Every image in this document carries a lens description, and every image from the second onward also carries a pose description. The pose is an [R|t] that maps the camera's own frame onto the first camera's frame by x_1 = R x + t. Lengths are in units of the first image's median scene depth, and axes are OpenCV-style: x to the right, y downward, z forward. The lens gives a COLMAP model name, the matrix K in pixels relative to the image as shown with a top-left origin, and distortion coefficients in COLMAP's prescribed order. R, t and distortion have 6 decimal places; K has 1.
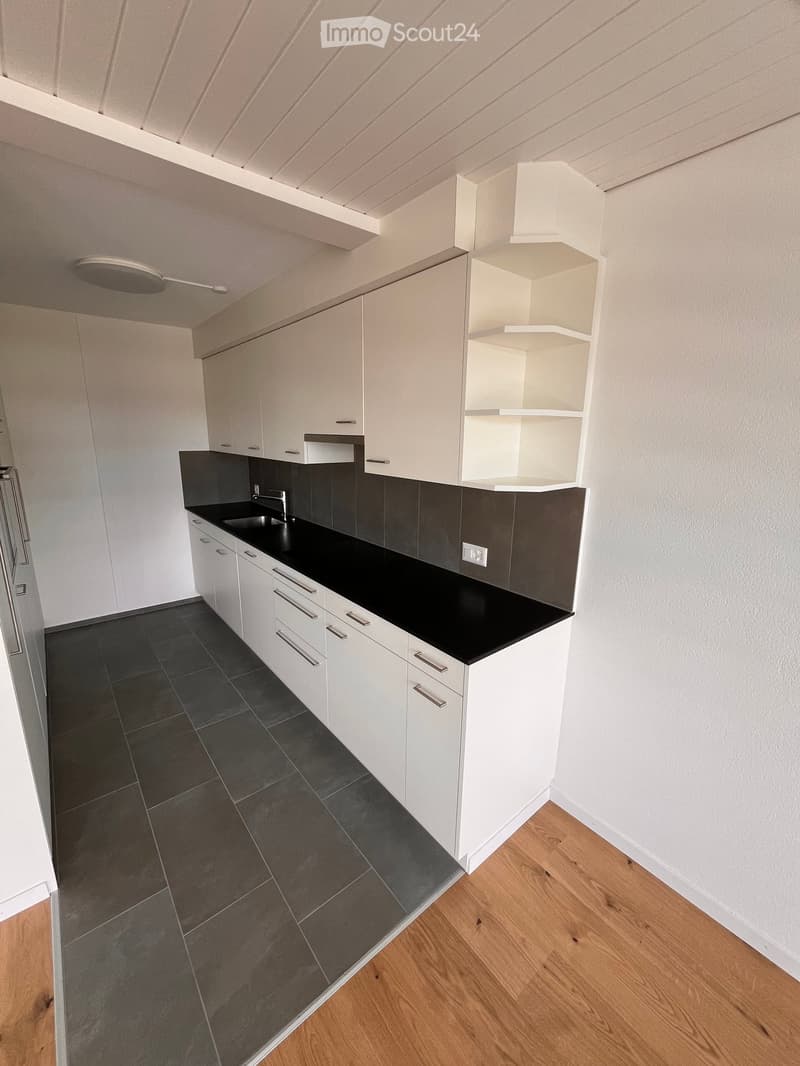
lens RADIAL K [[432.7, 0, 400.0], [0, 432.7, 533.0], [0, 0, 1]] dist [-0.001931, -0.000142]
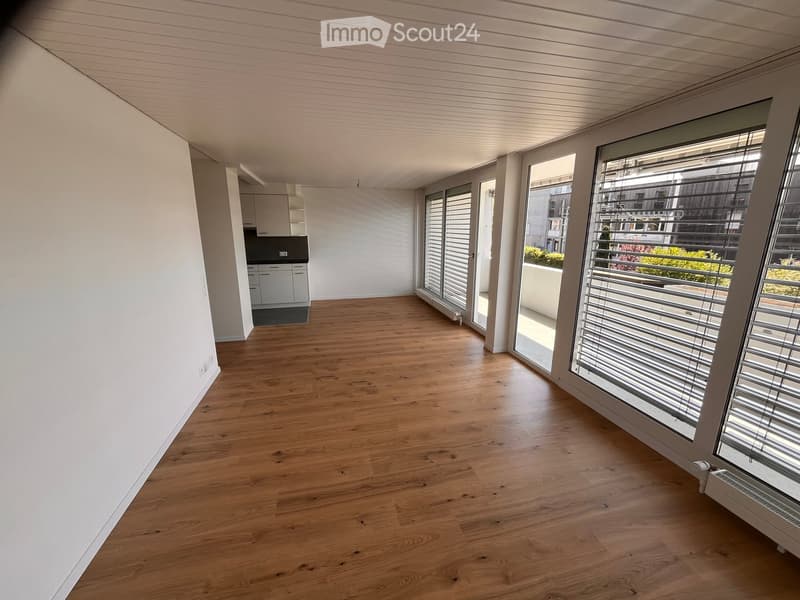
lens RADIAL K [[324.7, 0, 400.0], [0, 324.7, 300.0], [0, 0, 1]] dist [-0.001931, -0.000142]
pose [[0.428113, -0.215702, 0.877606, -2.308333], [0.218948, 0.966923, 0.130848, 0.330540], [-0.876802, 0.136132, 0.461180, -1.475530]]
